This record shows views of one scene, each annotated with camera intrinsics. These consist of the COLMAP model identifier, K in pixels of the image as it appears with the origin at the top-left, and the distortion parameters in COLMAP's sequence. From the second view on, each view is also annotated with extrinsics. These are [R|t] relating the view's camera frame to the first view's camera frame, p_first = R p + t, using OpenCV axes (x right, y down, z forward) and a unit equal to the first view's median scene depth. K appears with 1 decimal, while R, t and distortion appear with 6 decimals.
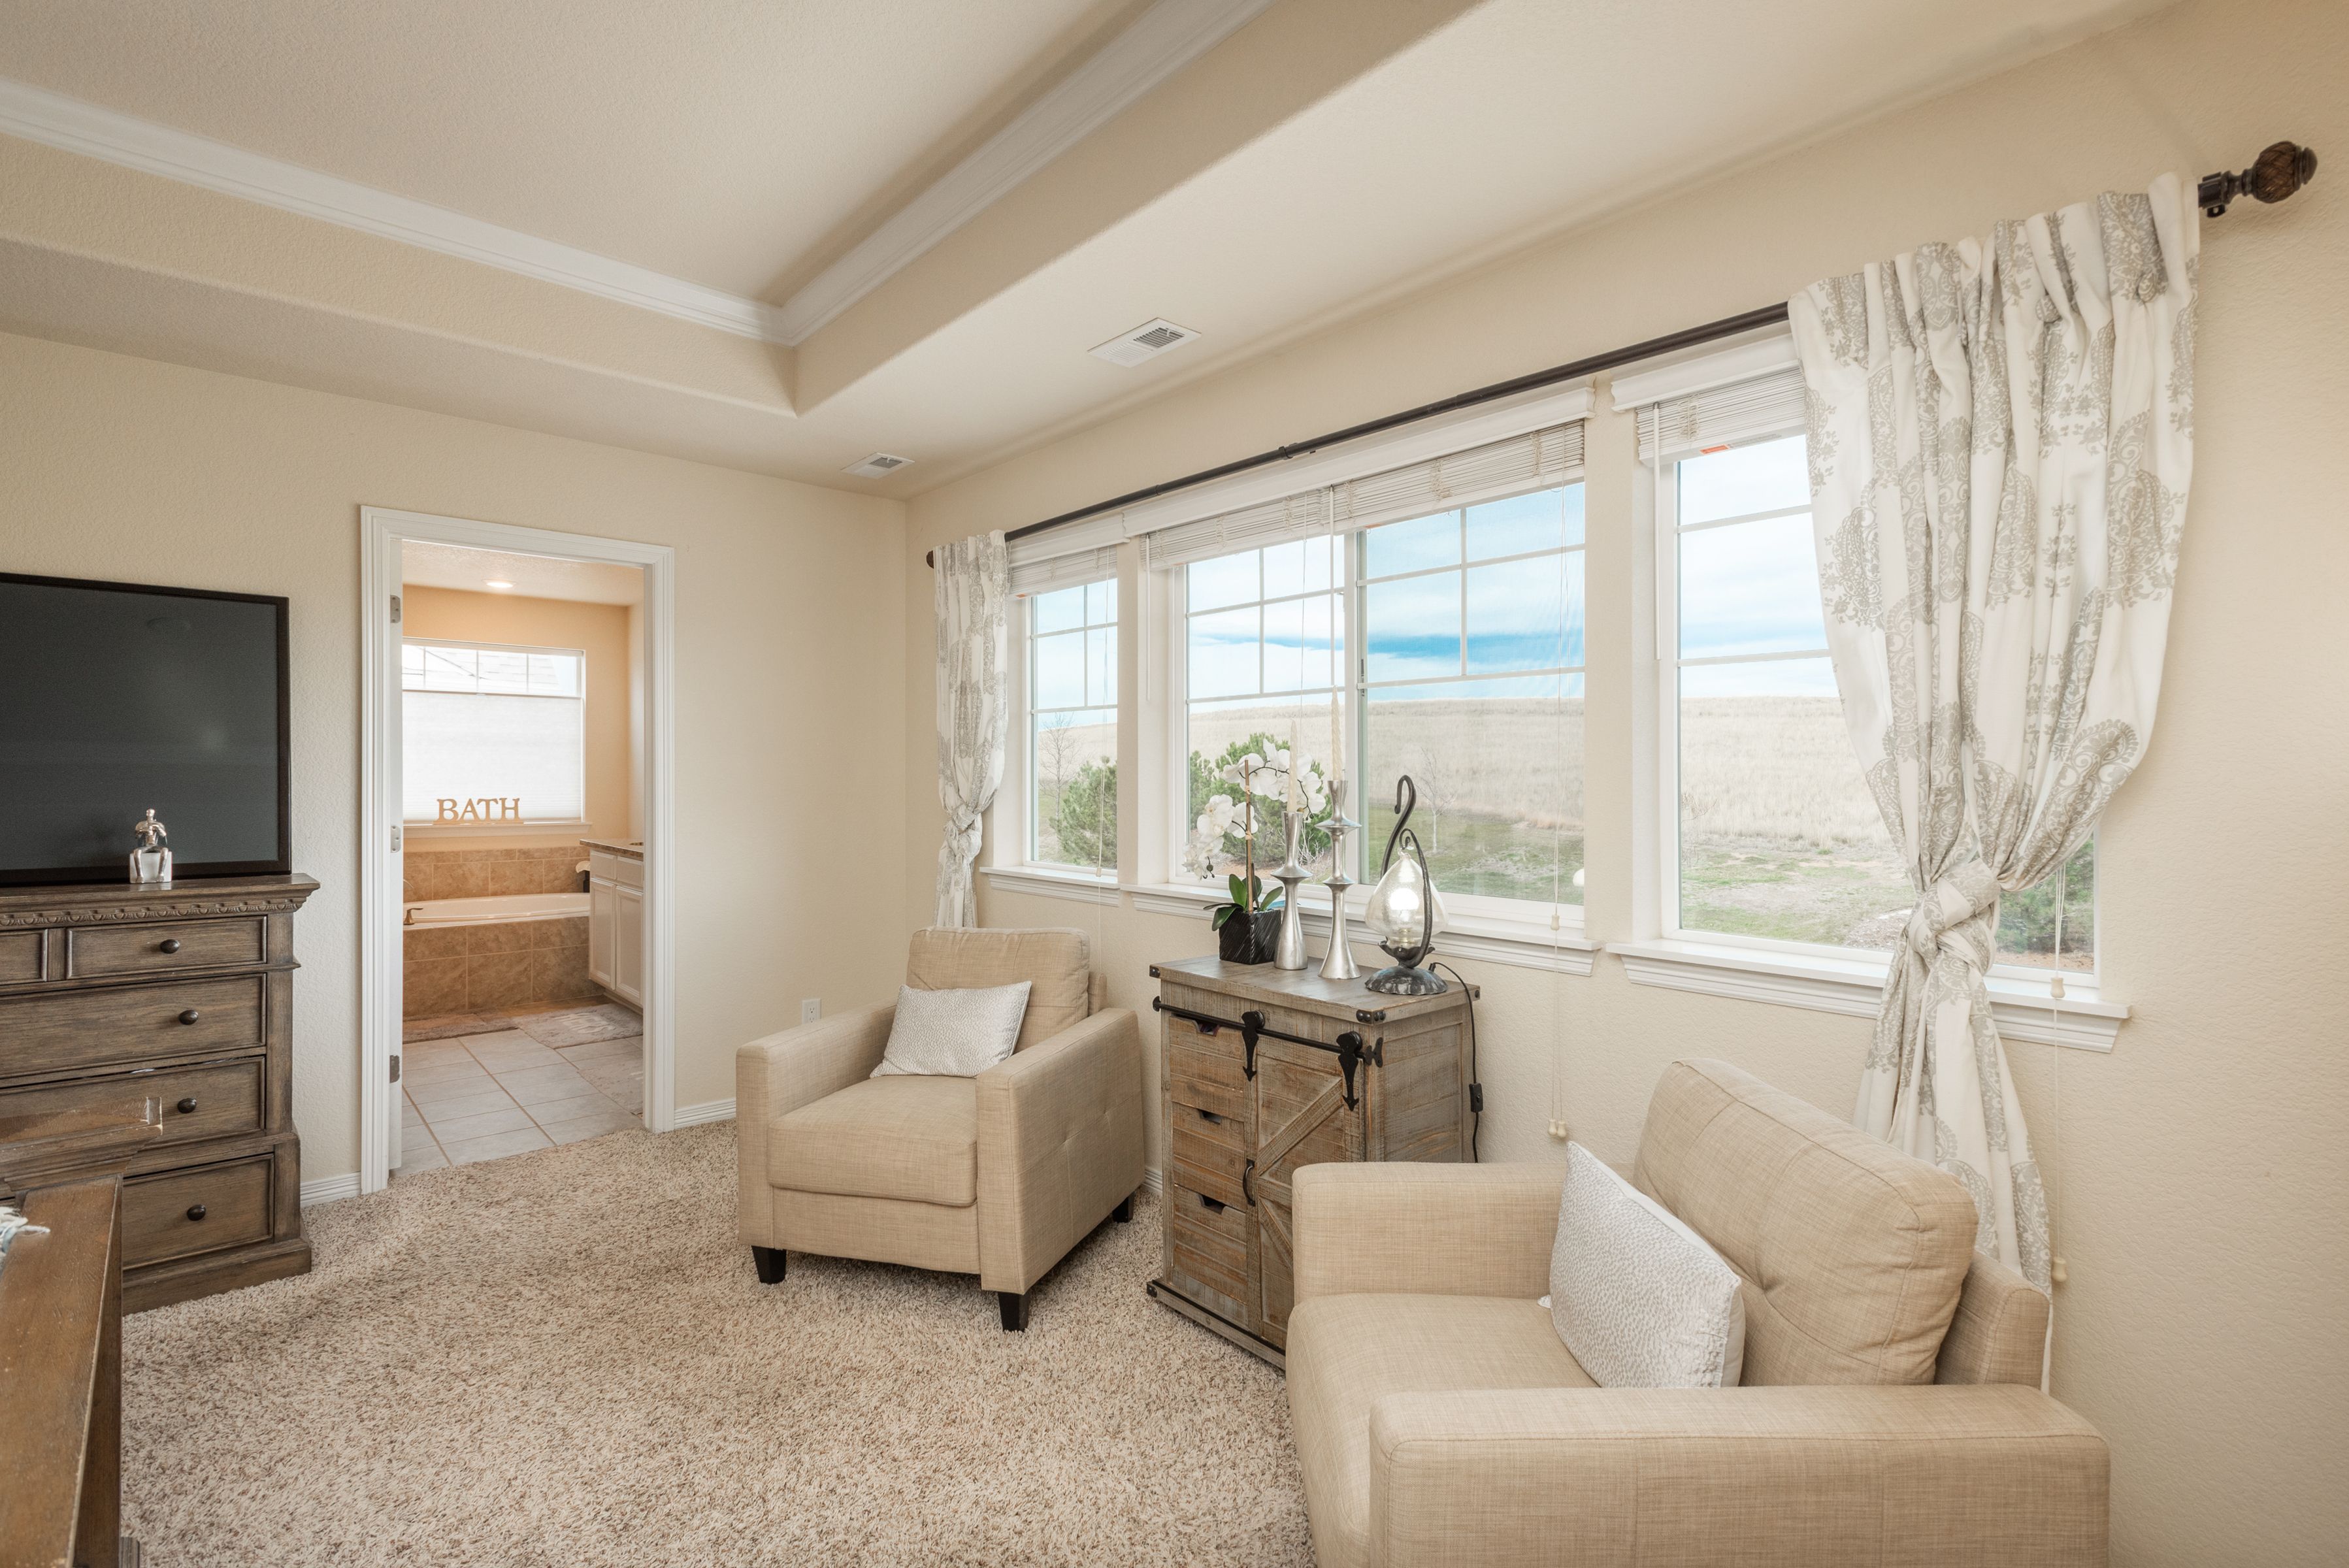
lens RADIAL K [[1103.6, 0, 1194.8], [0, 1103.6, 771.6], [0, 0, 1]] dist [0.017089, -0.005118]
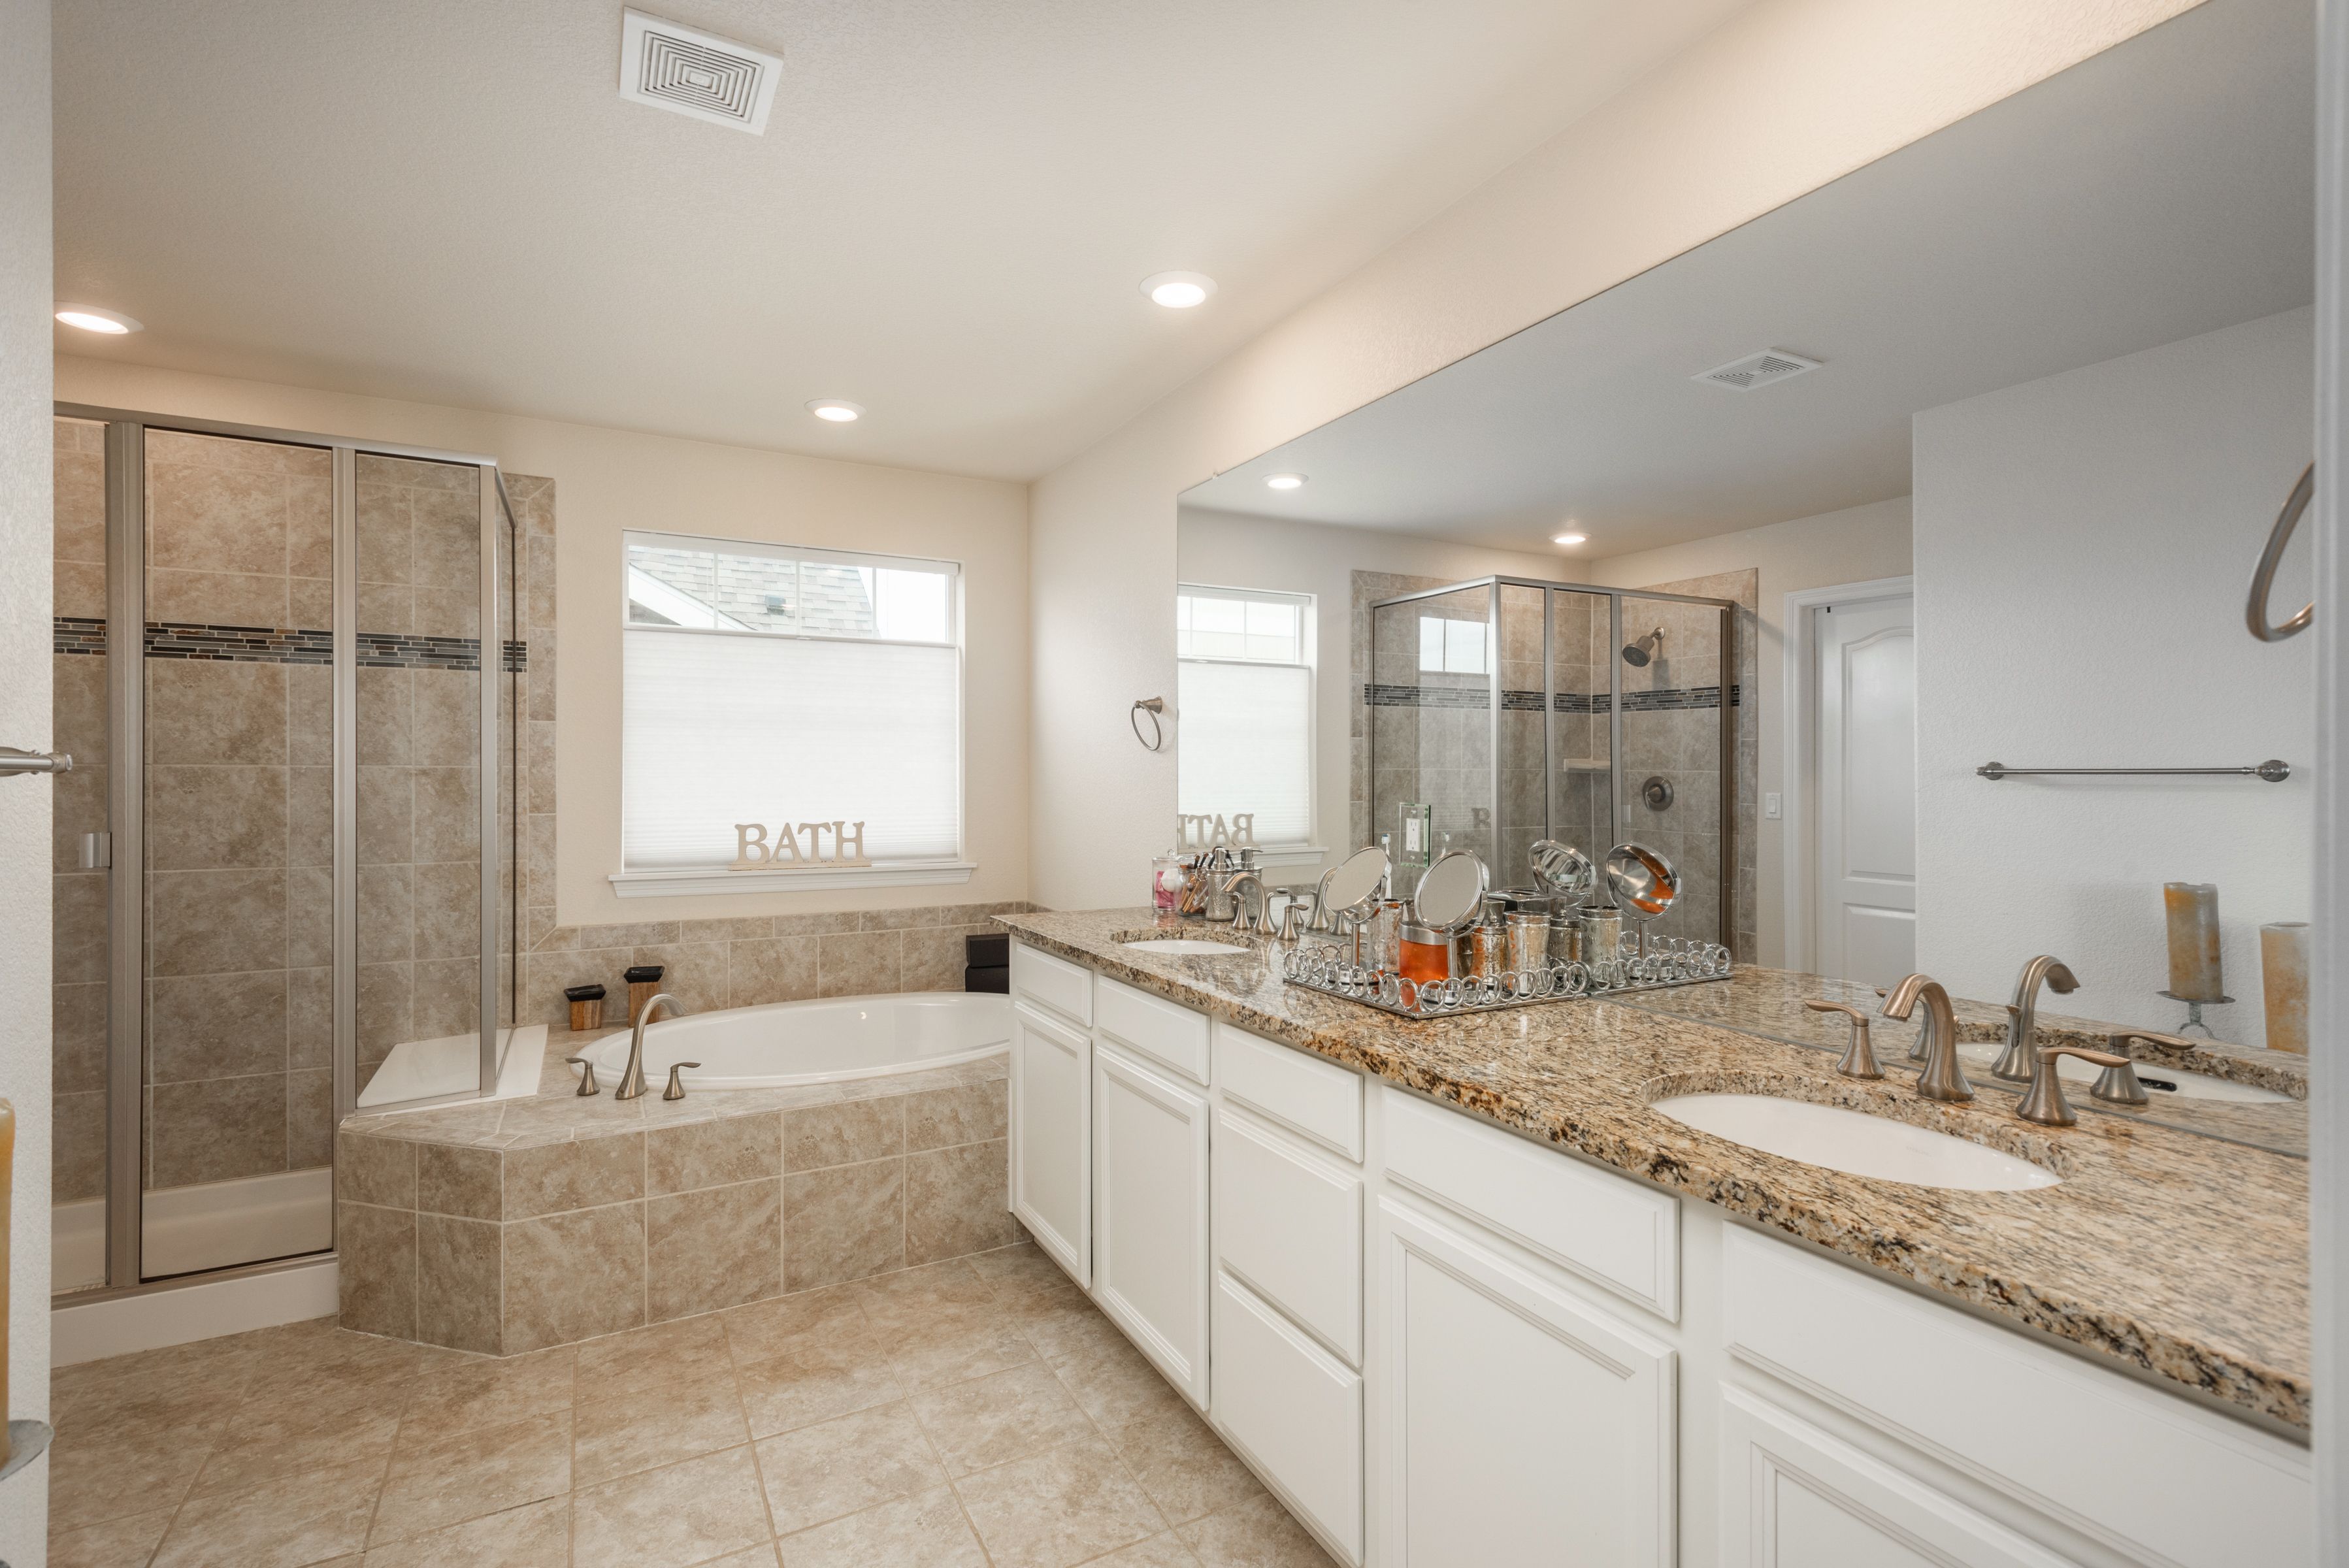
lens RADIAL K [[1103.6, 0, 1166.6], [0, 1103.6, 774.3], [0, 0, 1]] dist [0.017089, -0.005118]
pose [[0.969348, -0.005567, -0.245630, -0.341527], [0.005734, 0.999984, -0.000034, 0.000811], [0.245627, -0.001376, 0.969364, 0.524444]]
